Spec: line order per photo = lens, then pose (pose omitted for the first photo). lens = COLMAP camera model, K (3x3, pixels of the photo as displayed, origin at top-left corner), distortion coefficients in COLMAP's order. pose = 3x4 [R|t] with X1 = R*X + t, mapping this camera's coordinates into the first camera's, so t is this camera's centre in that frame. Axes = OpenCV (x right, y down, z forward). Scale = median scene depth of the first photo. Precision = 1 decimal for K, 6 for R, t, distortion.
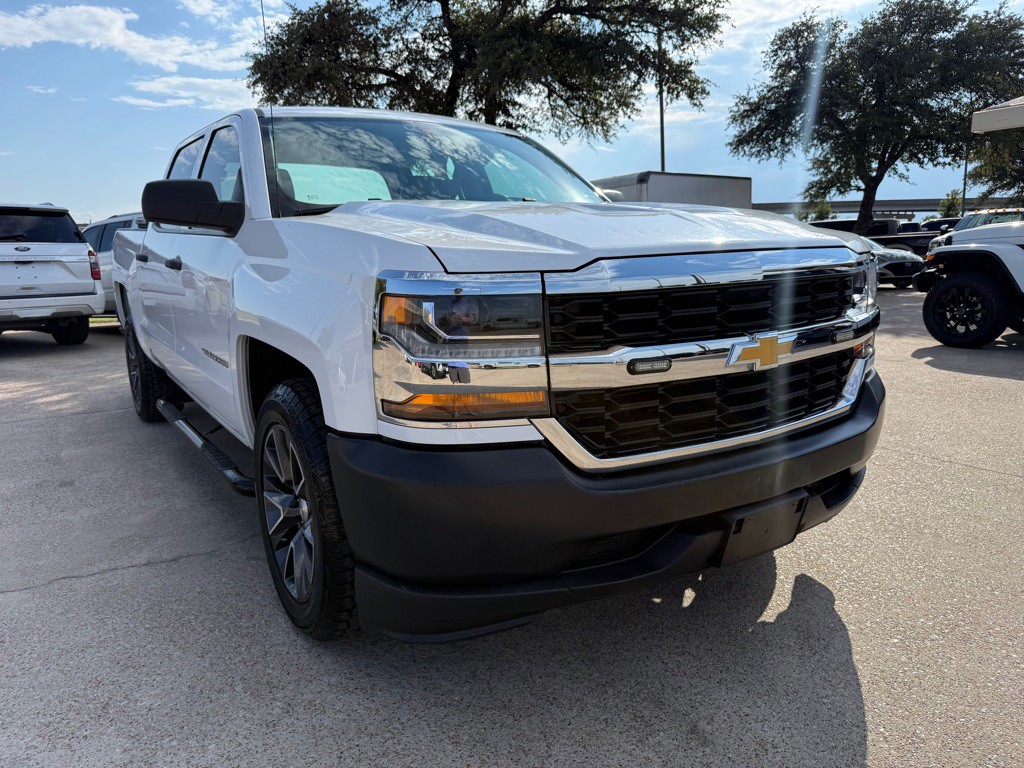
lens RADIAL K [[731.6, 0, 510.5], [0, 731.6, 396.8], [0, 0, 1]] dist [-0.004281, -0.006816]
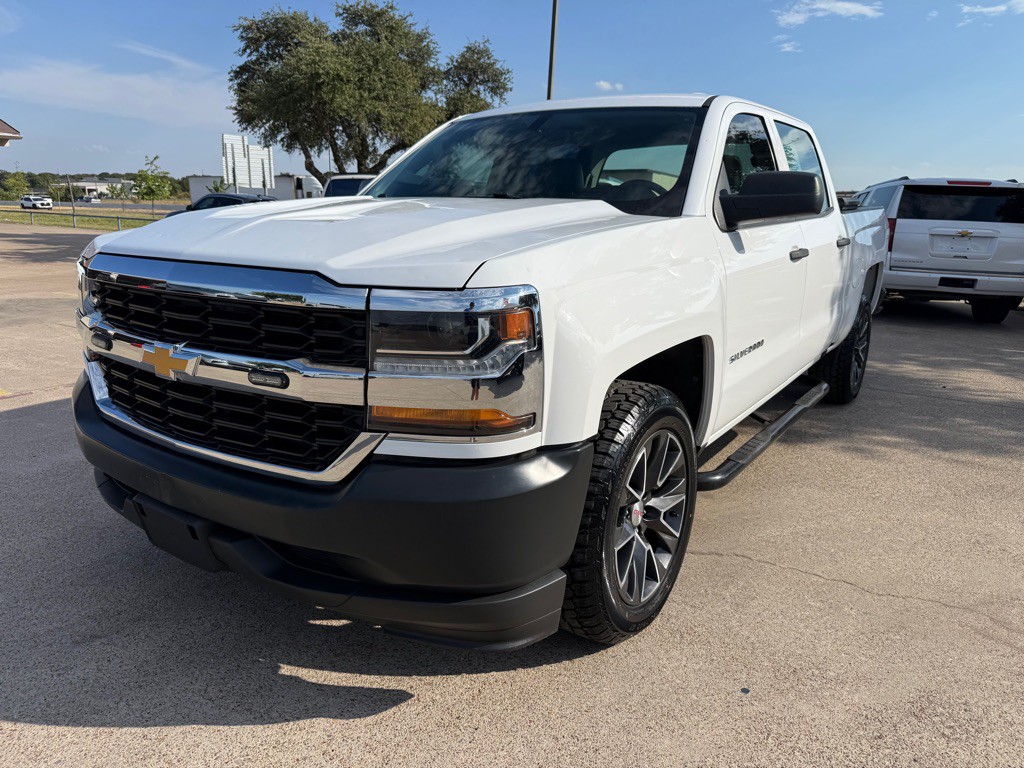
lens RADIAL K [[733.8, 0, 506.3], [0, 733.8, 383.7], [0, 0, 1]] dist [-0.003118, -0.007297]
pose [[0.362332, 0.243372, -0.899714, 1.127722], [-0.214442, 0.961179, 0.173638, -0.243608], [0.907045, 0.130022, 0.400455, 0.795982]]
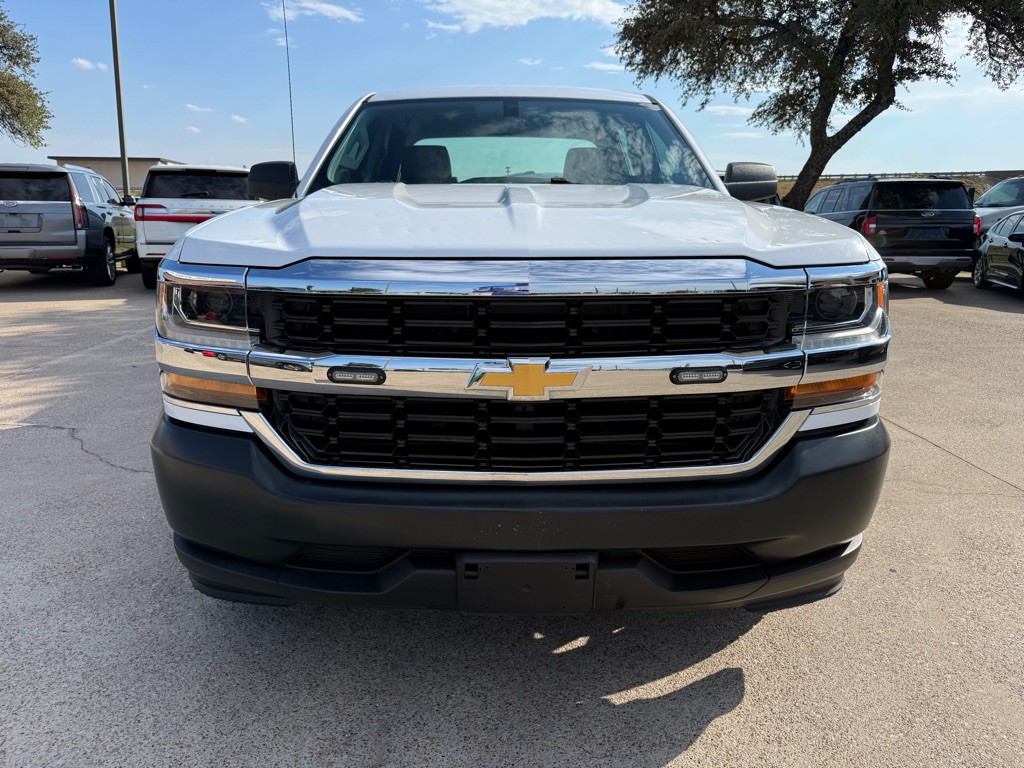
lens RADIAL K [[733.8, 0, 506.3], [0, 733.8, 383.7], [0, 0, 1]] dist [-0.003118, -0.007297]
pose [[0.836834, 0.152535, -0.525778, 0.599304], [-0.132893, 0.988274, 0.075196, -0.091740], [0.531082, 0.006946, 0.847292, 0.213788]]
